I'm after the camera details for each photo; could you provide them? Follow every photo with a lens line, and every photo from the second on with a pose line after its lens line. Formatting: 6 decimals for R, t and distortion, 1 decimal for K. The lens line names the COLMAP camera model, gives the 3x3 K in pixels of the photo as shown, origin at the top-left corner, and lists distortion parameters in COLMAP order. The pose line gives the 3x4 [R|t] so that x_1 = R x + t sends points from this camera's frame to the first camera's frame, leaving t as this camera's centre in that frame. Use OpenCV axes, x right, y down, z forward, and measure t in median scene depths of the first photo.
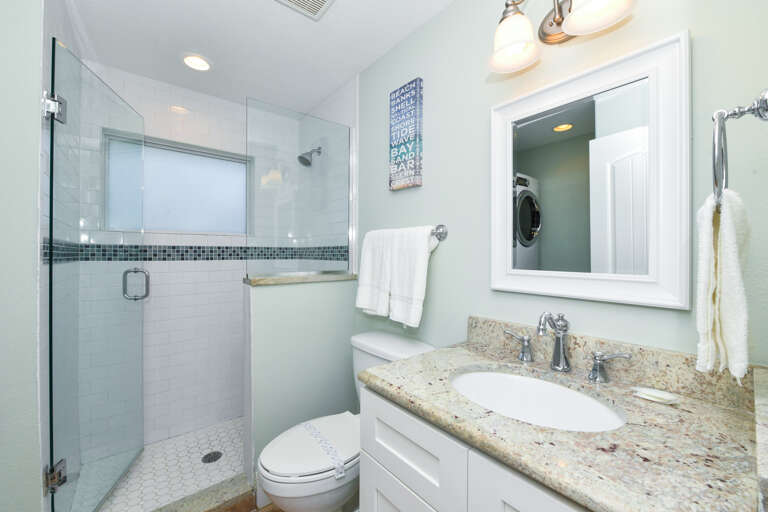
lens RADIAL K [[312.4, 0, 387.6], [0, 312.4, 253.2], [0, 0, 1]] dist [-0.003620, -0.000494]
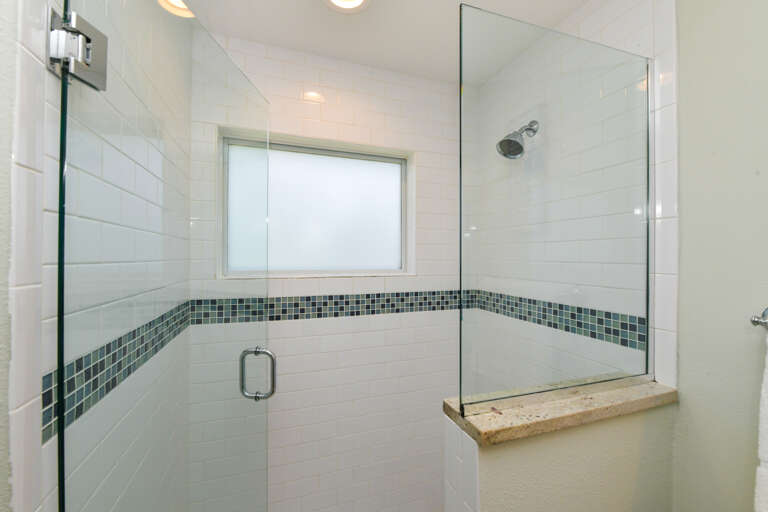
lens RADIAL K [[312.4, 0, 387.6], [0, 312.4, 253.2], [0, 0, 1]] dist [-0.003620, -0.000494]
pose [[0.947361, -0.002958, -0.320153, -0.316859], [0.002780, 0.999996, -0.001012, -0.114173], [0.320155, 0.000068, 0.947365, 0.430655]]
